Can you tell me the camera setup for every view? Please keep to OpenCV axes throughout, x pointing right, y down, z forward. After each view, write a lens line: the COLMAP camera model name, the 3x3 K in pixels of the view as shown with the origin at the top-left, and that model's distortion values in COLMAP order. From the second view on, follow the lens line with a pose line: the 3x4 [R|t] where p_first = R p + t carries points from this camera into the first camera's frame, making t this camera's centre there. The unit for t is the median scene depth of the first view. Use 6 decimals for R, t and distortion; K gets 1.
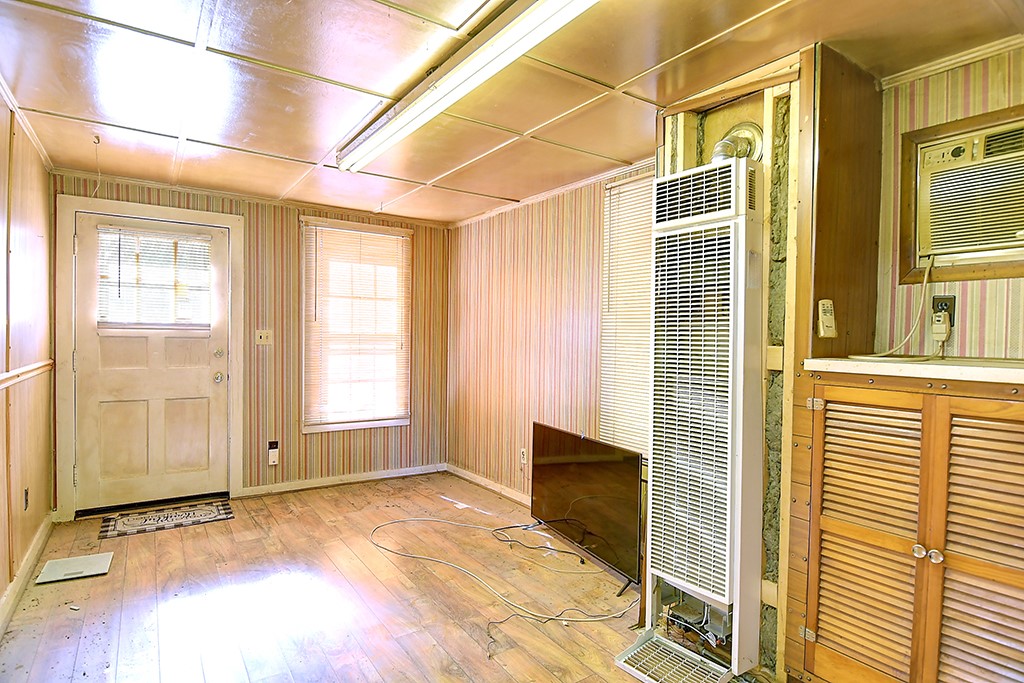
lens RADIAL K [[550.7, 0, 514.6], [0, 550.7, 341.2], [0, 0, 1]] dist [-0.001842, -0.001833]
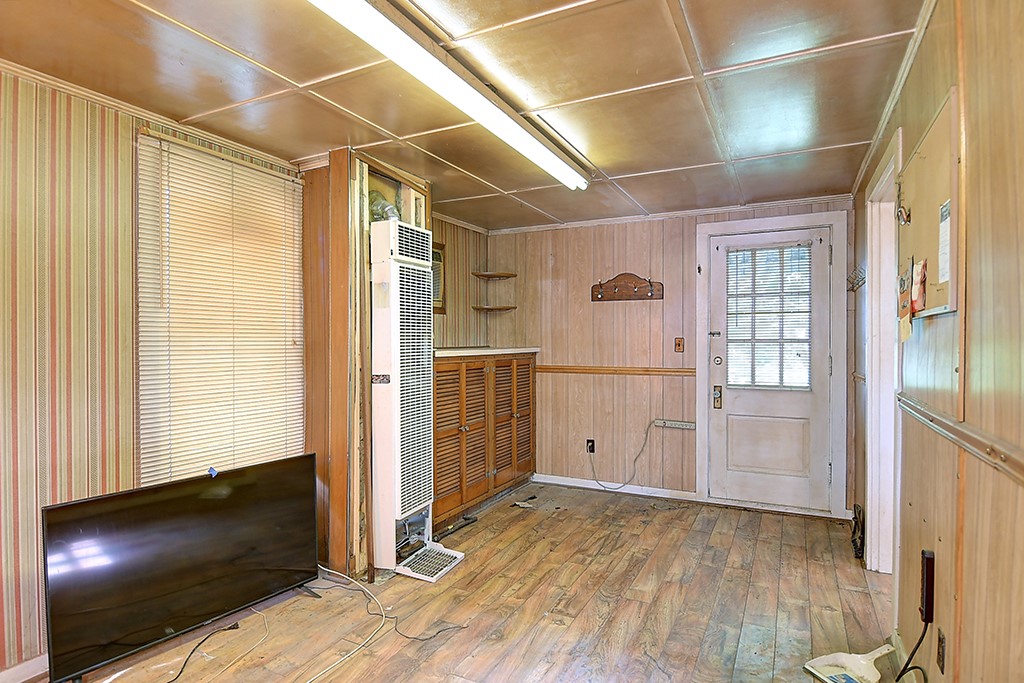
lens RADIAL K [[550.7, 0, 514.6], [0, 550.7, 341.2], [0, 0, 1]] dist [-0.001842, -0.001833]
pose [[-0.491534, -0.016635, 0.870699, -1.048737], [0.003426, 0.999773, 0.021035, -0.034619], [-0.870851, 0.013323, -0.491366, 1.433889]]
